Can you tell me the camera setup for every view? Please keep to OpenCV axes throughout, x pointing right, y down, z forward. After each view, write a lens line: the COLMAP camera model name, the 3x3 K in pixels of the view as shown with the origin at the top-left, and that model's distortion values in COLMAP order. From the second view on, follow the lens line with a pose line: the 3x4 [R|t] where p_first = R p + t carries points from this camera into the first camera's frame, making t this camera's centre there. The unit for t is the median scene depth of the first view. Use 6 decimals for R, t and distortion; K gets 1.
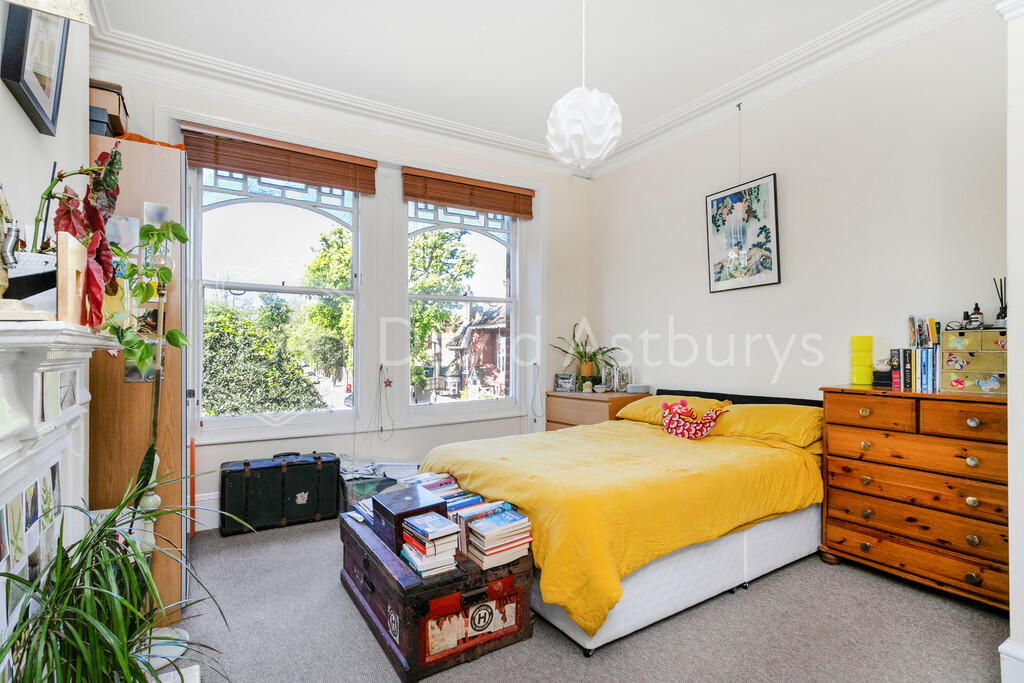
lens RADIAL K [[493.0, 0, 512.0], [0, 493.0, 341.5], [0, 0, 1]] dist [0.035426, 0.000001]
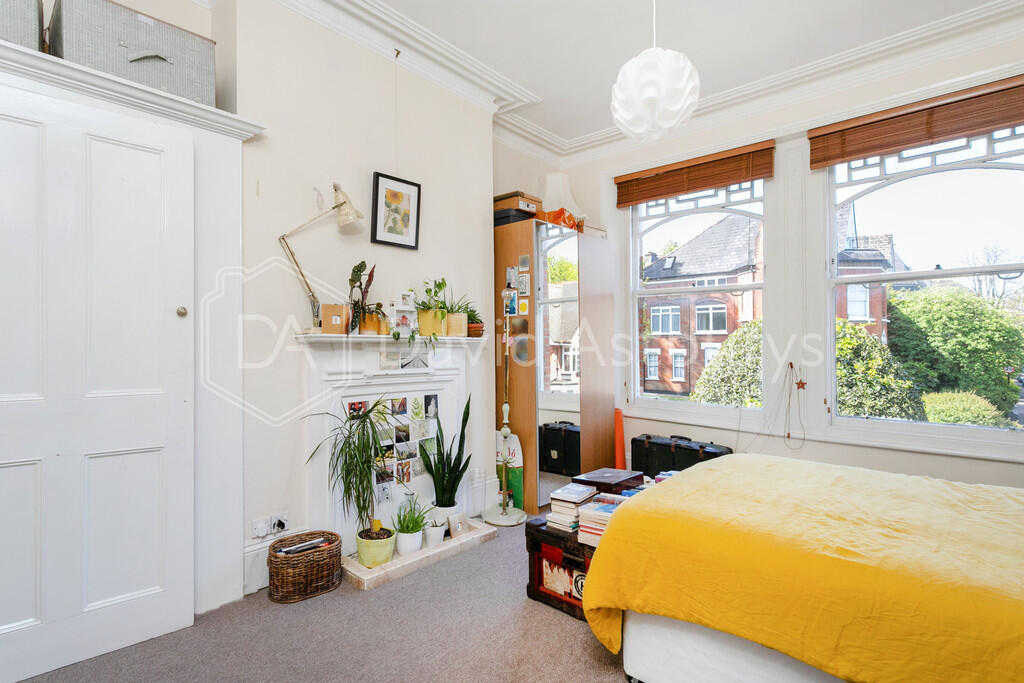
lens RADIAL K [[514.9, 0, 512.0], [0, 514.9, 341.5], [0, 0, 1]] dist [0.003661, 0.001625]
pose [[0.279341, -0.003010, -0.960187, 0.508935], [0.001979, 0.999995, -0.002559, 0.009838], [0.960190, -0.001186, 0.279345, 0.275438]]
